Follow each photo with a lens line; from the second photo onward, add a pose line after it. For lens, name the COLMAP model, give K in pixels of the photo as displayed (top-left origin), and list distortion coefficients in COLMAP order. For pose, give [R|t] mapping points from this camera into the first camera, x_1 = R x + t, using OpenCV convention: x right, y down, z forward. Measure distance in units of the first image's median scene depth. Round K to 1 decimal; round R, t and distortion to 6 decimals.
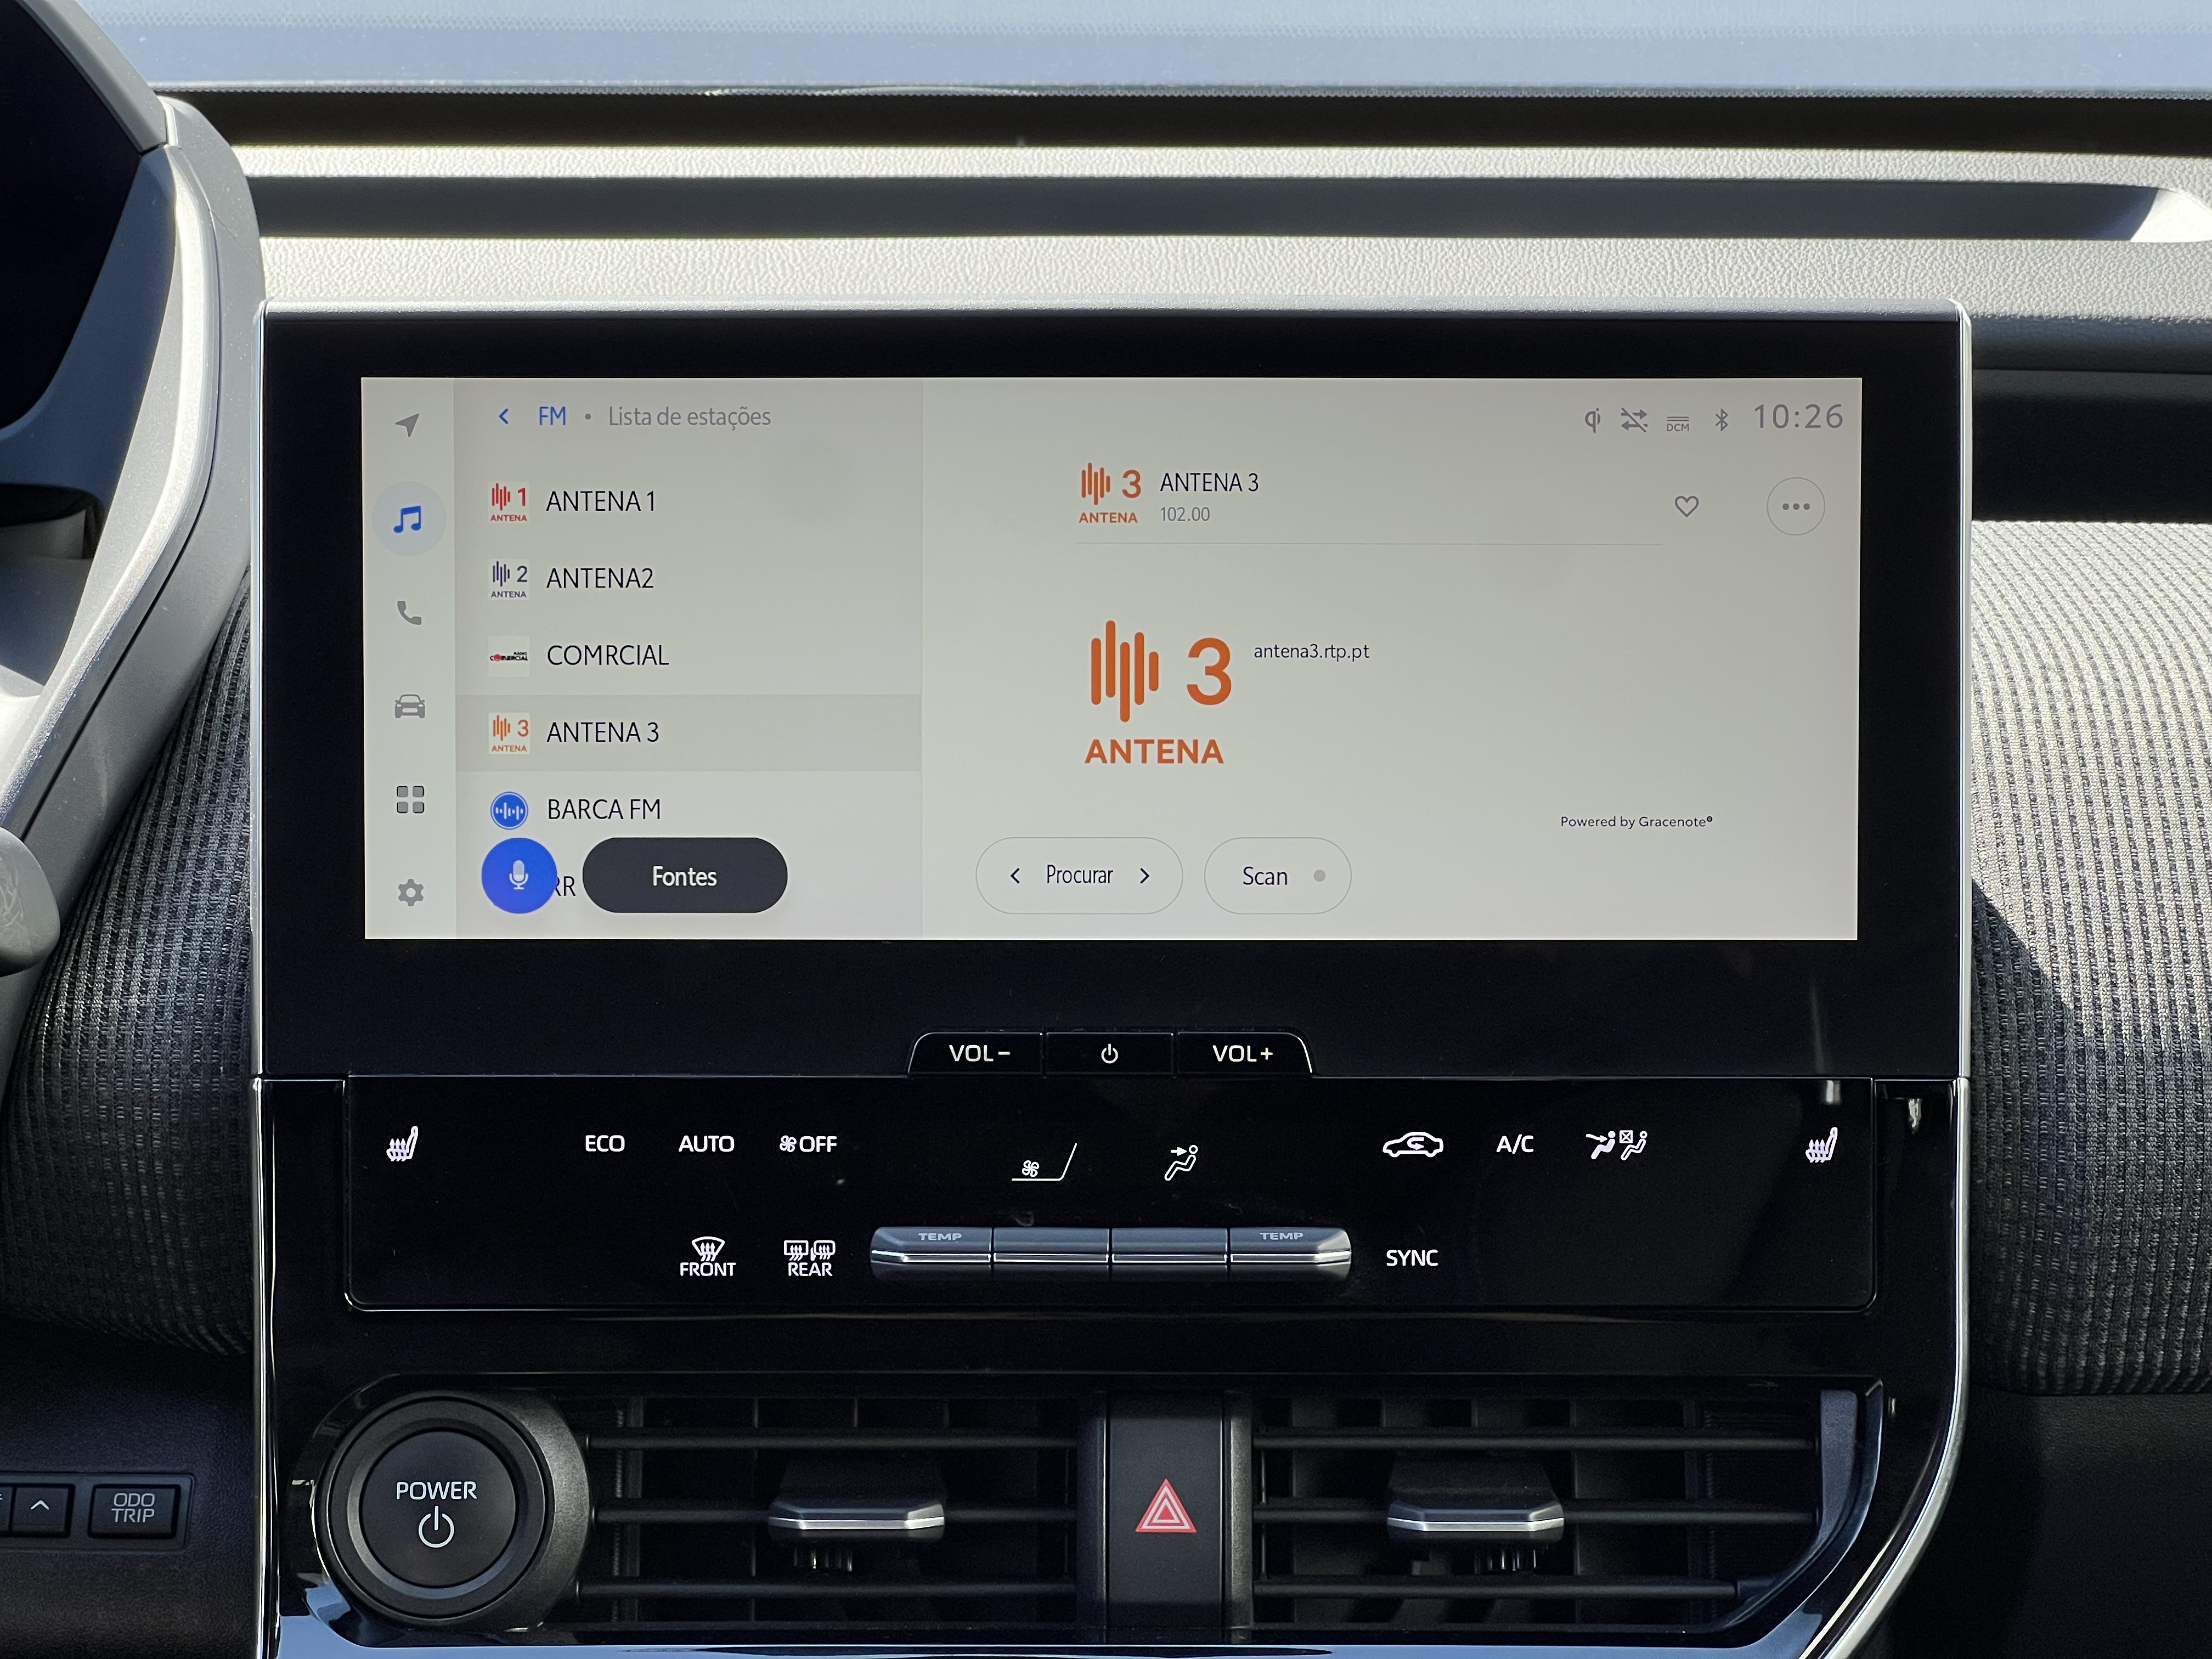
lens RADIAL K [[4803.5, 0, 1103.3], [0, 4803.5, 655.3], [0, 0, 1]] dist [0.362244, -0.524399]
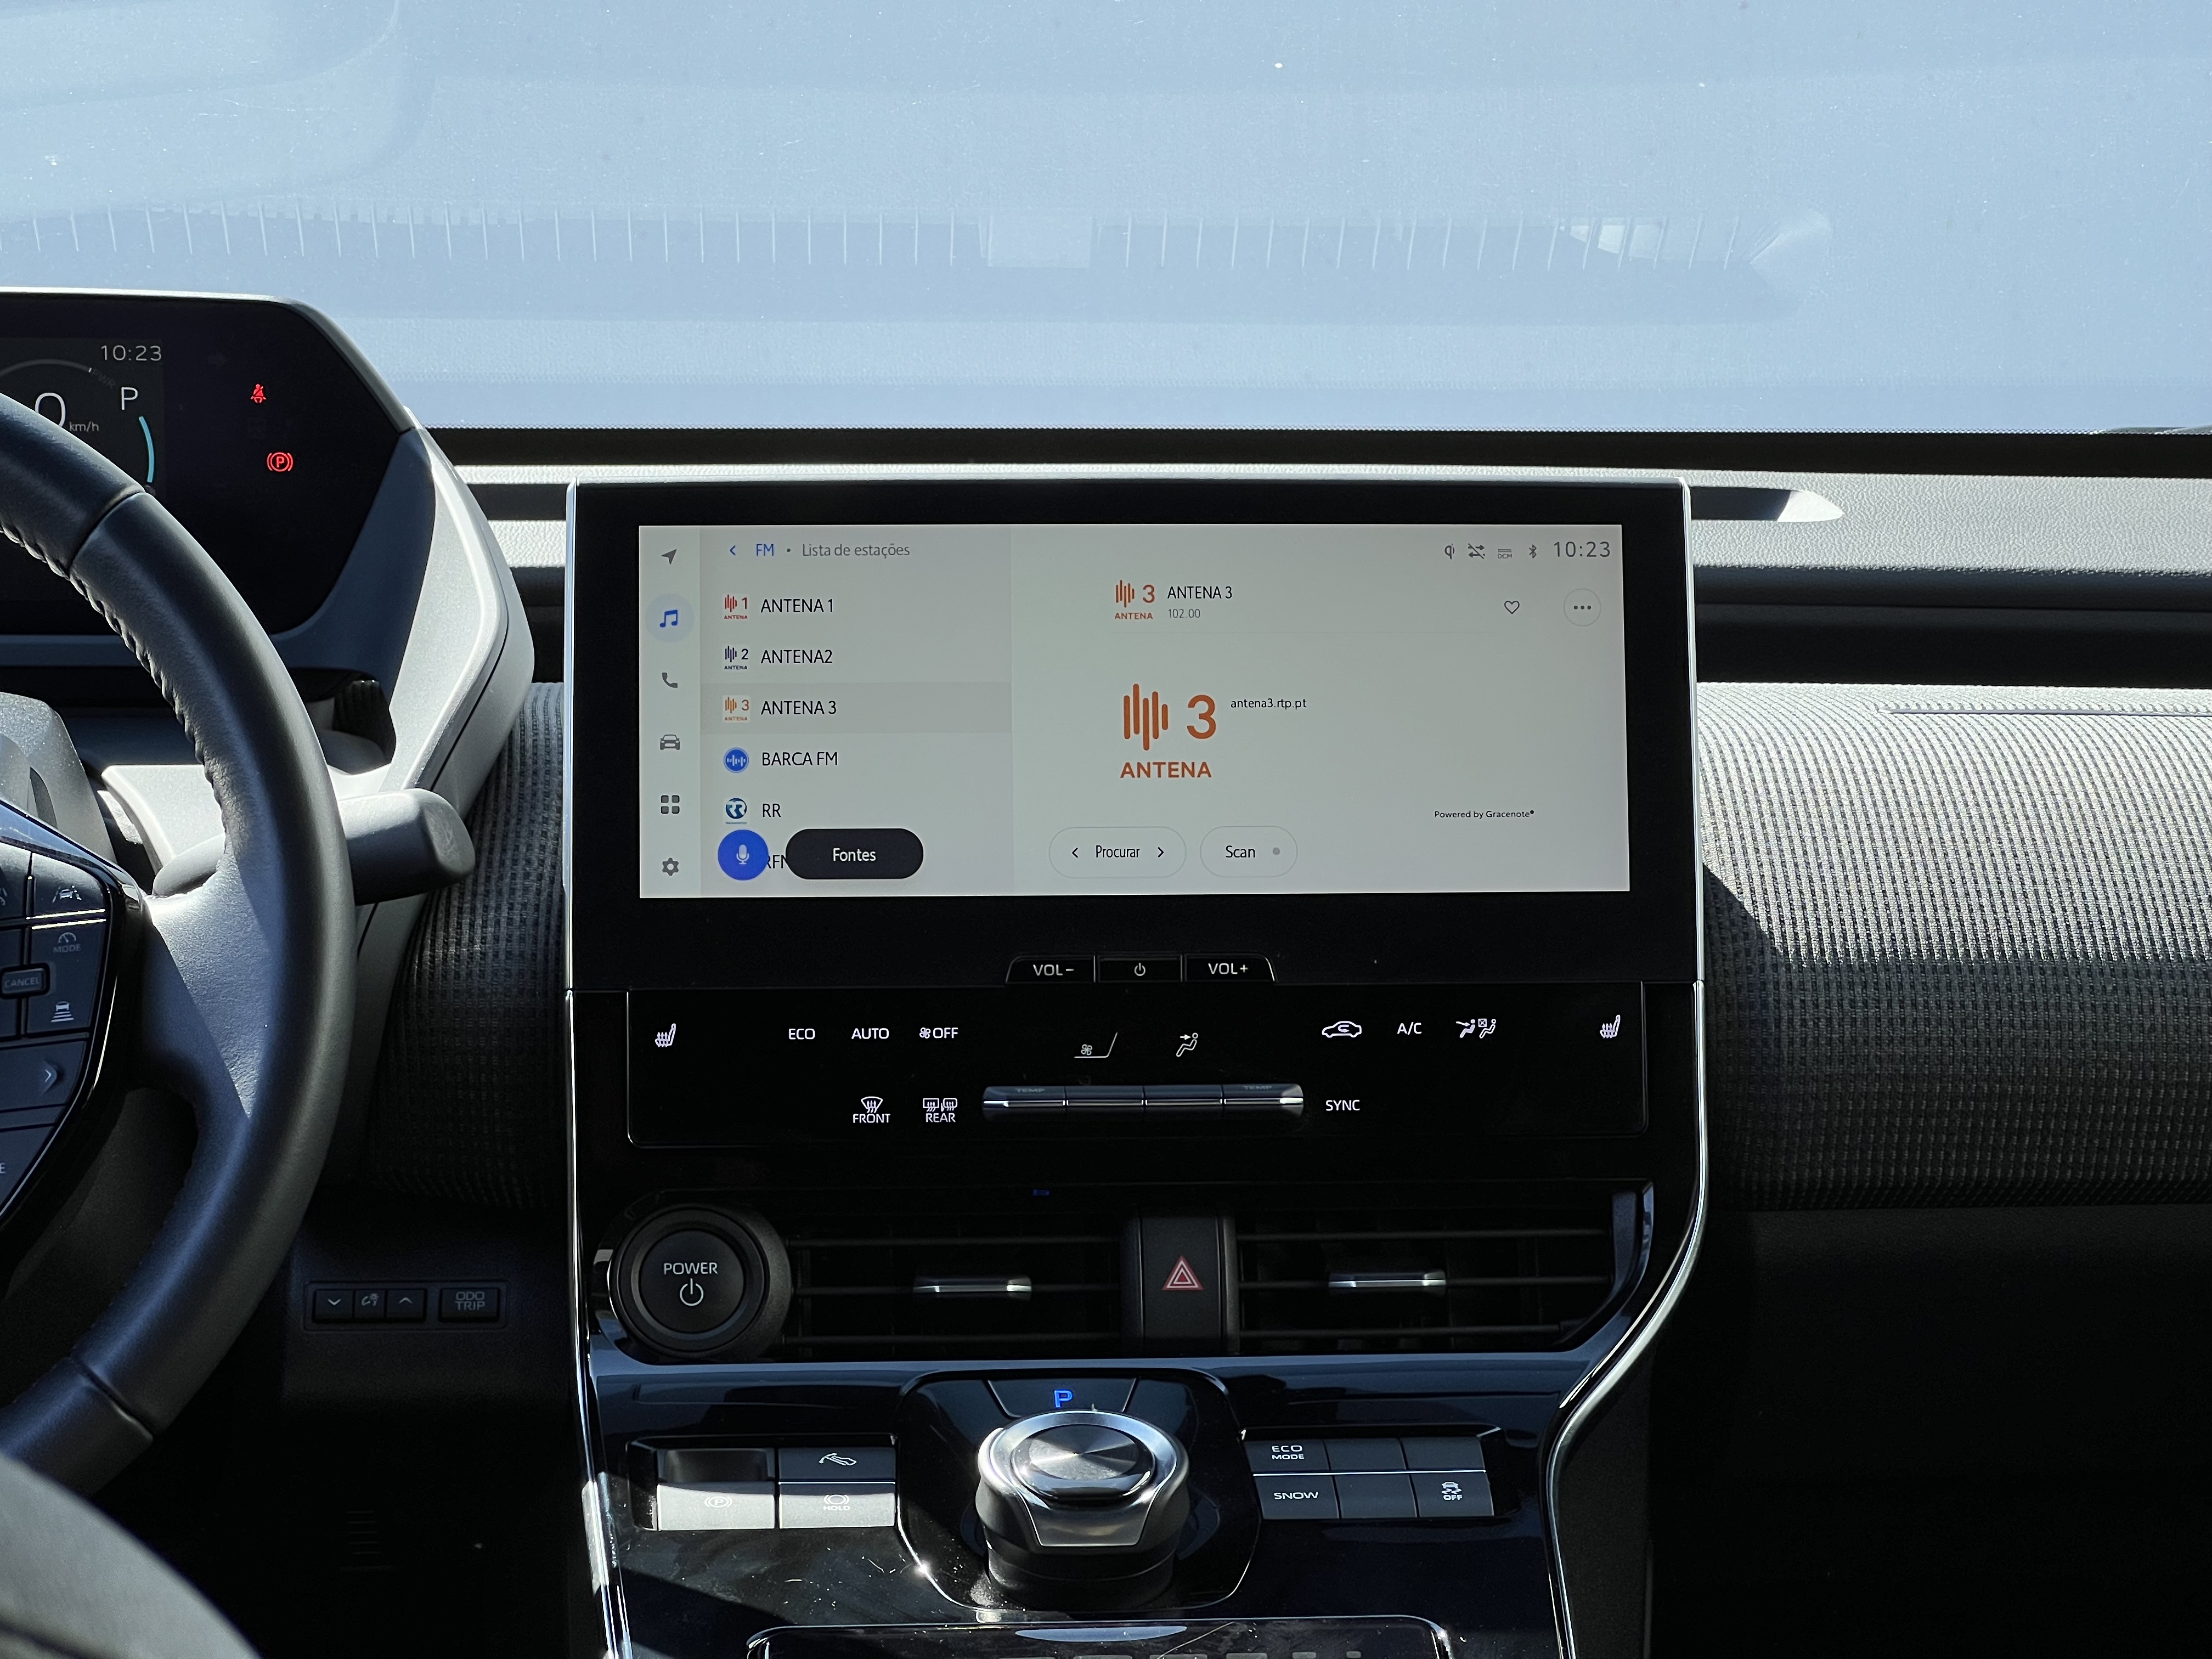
lens RADIAL K [[4803.5, 0, 1103.3], [0, 4803.5, 655.3], [0, 0, 1]] dist [0.362244, -0.524399]
pose [[0.996506, -0.002402, 0.083490, -0.134071], [0.013913, 0.990394, -0.137569, 0.190659], [-0.082357, 0.138250, 0.986967, -0.485487]]
